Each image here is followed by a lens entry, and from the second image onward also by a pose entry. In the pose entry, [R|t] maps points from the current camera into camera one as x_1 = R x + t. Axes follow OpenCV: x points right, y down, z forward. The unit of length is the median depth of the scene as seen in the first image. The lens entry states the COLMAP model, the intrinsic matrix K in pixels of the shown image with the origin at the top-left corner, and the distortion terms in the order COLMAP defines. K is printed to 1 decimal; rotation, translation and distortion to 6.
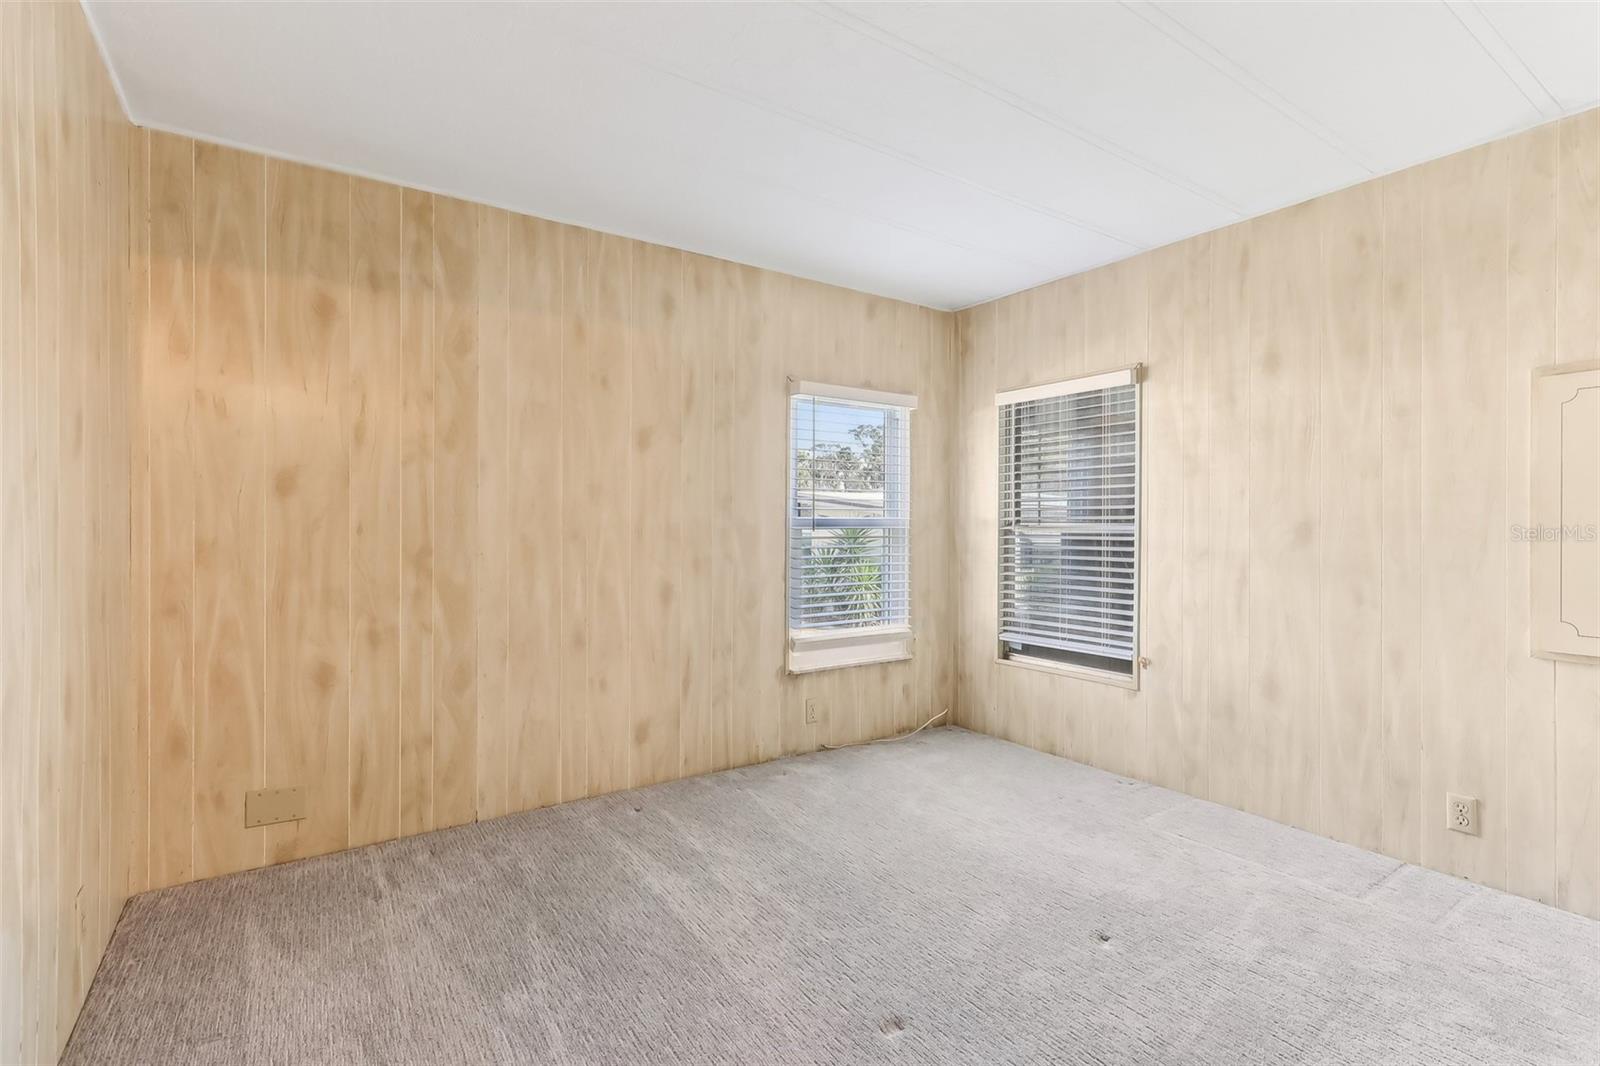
lens RADIAL K [[755.3, 0, 811.5], [0, 755.3, 534.2], [0, 0, 1]] dist [0.002721, -0.001577]
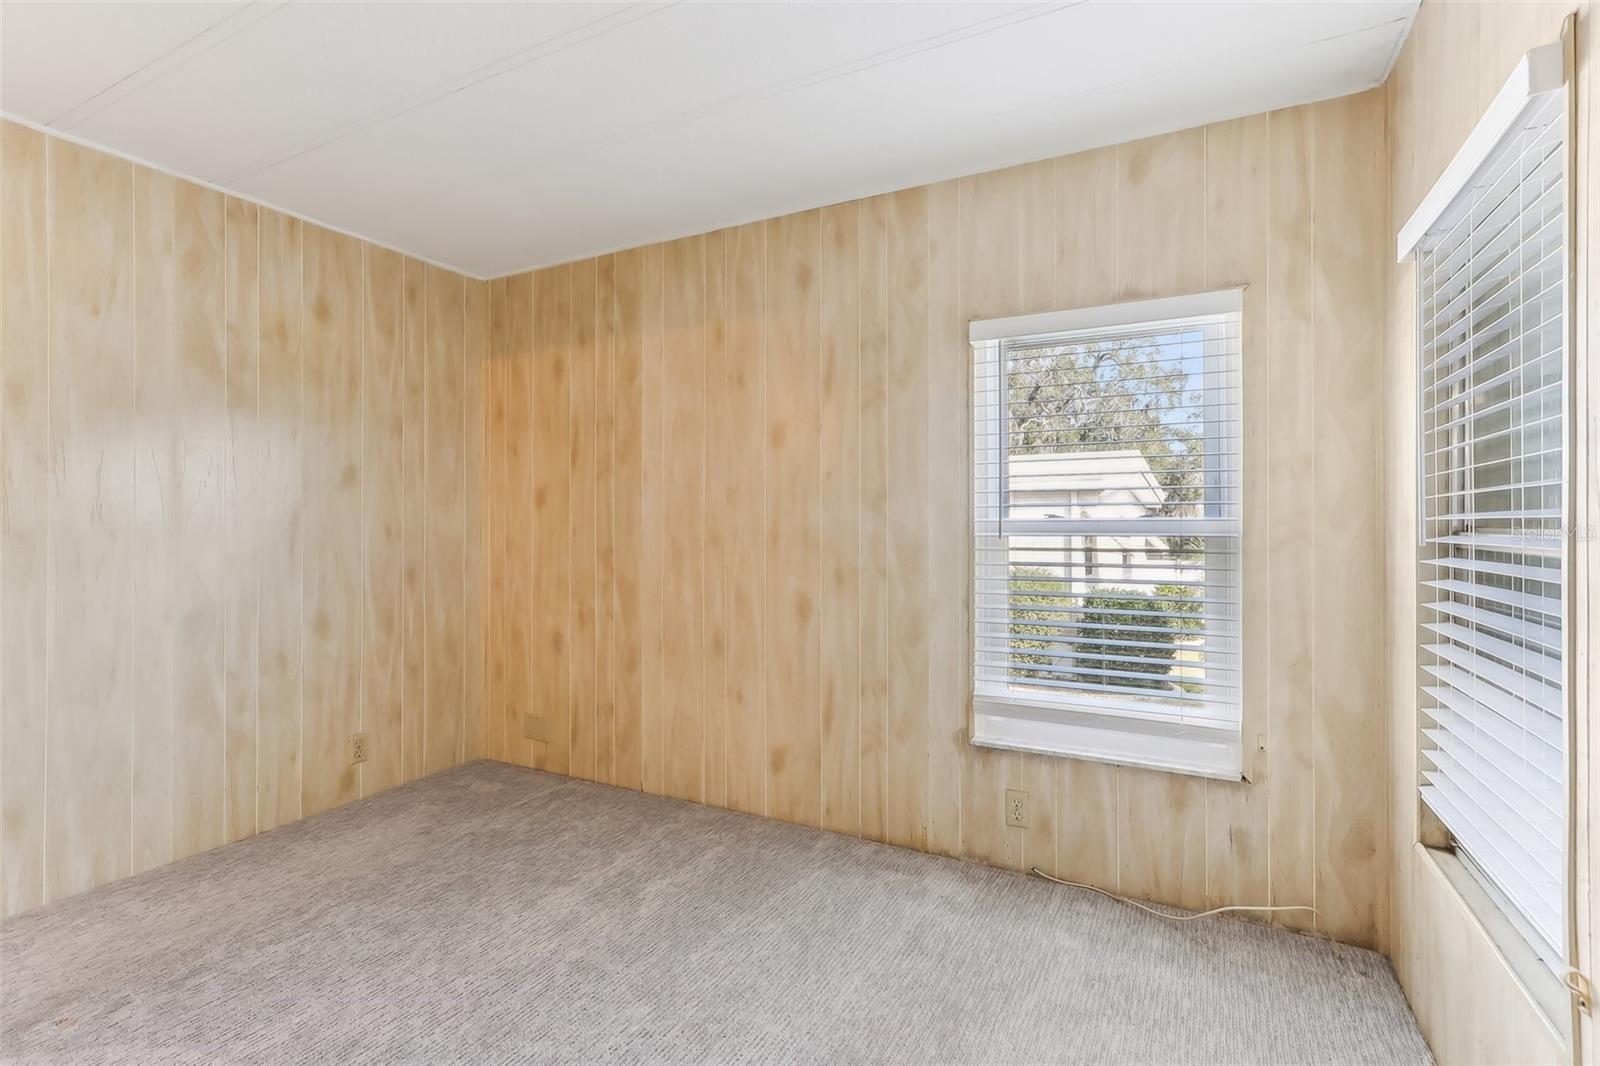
lens RADIAL K [[755.3, 0, 788.2], [0, 755.3, 526.8], [0, 0, 1]] dist [0.002721, -0.001577]
pose [[0.452653, 0.000204, -0.891687, 0.597621], [-0.013507, 0.999887, -0.006628, -0.009548], [0.891585, 0.015045, 0.452604, 0.610909]]
